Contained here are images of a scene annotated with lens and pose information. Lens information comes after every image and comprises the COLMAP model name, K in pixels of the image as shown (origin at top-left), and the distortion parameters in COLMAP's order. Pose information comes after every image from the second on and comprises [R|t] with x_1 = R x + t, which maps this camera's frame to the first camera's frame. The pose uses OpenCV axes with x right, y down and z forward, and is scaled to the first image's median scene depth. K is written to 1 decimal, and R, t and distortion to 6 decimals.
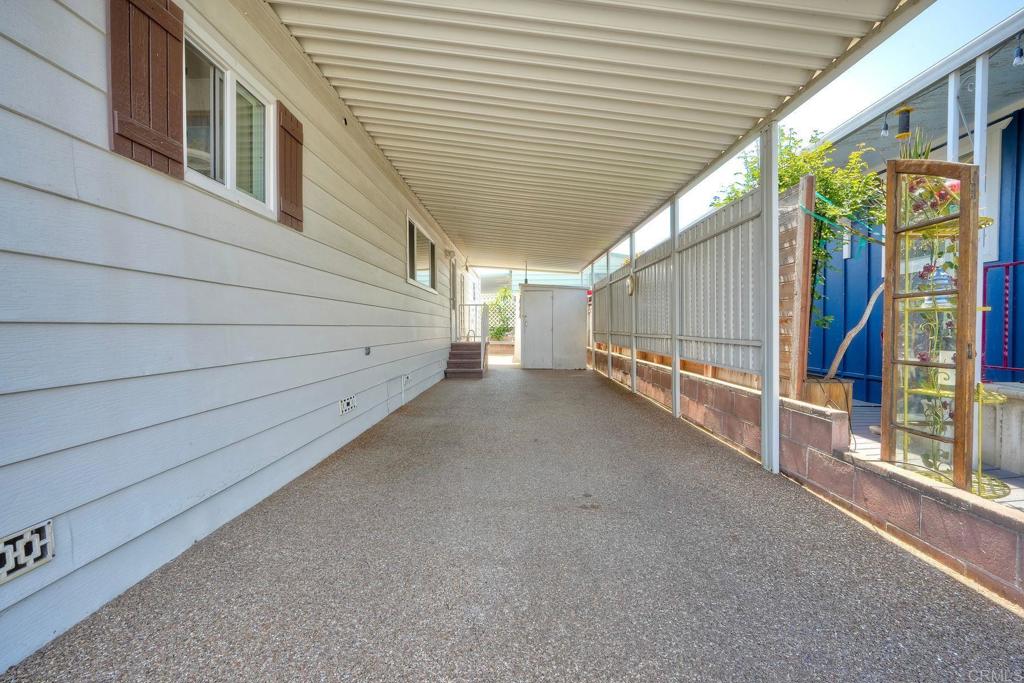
lens RADIAL K [[465.1, 0, 533.1], [0, 465.1, 338.6], [0, 0, 1]] dist [-0.003023, 0.000861]
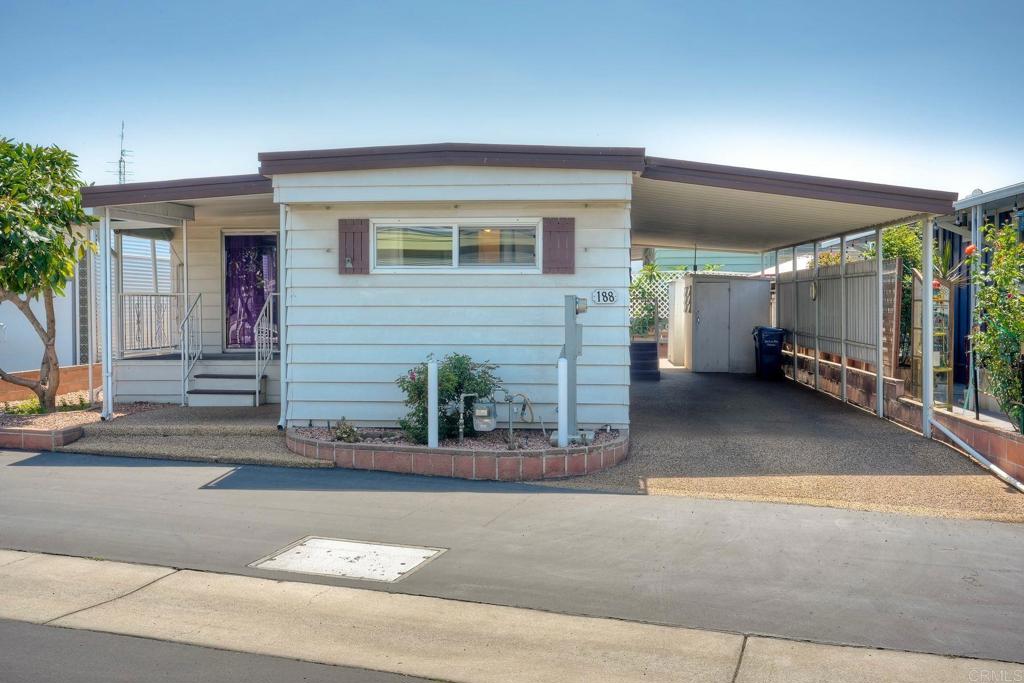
lens RADIAL K [[1030.5, 0, 512.0], [0, 1030.5, 341.5], [0, 0, 1]] dist [0.005262, -0.010827]
pose [[0.992974, 0.002190, -0.118311, -0.309842], [-0.000295, 0.999871, 0.016032, -0.054050], [0.118331, -0.015885, 0.992847, -2.221395]]
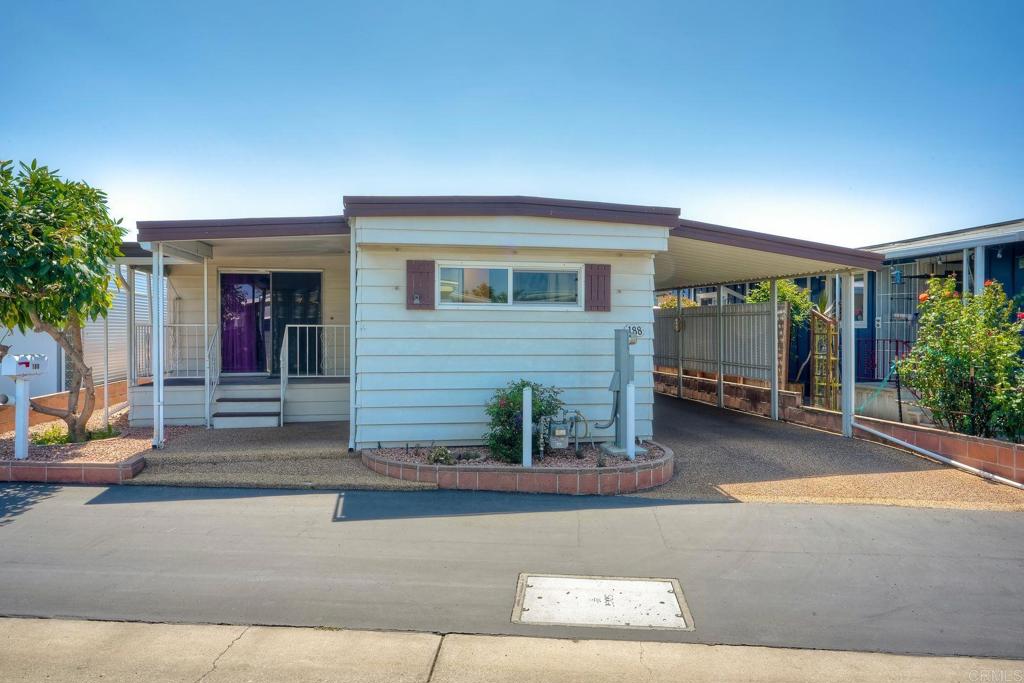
lens RADIAL K [[718.8, 0, 516.2], [0, 718.8, 334.8], [0, 0, 1]] dist [-0.000760, 0.001642]
pose [[0.987076, 0.000324, 0.160251, -1.006659], [0.001792, 0.999913, -0.013058, -0.081538], [-0.160241, 0.013177, 0.986990, -1.765586]]
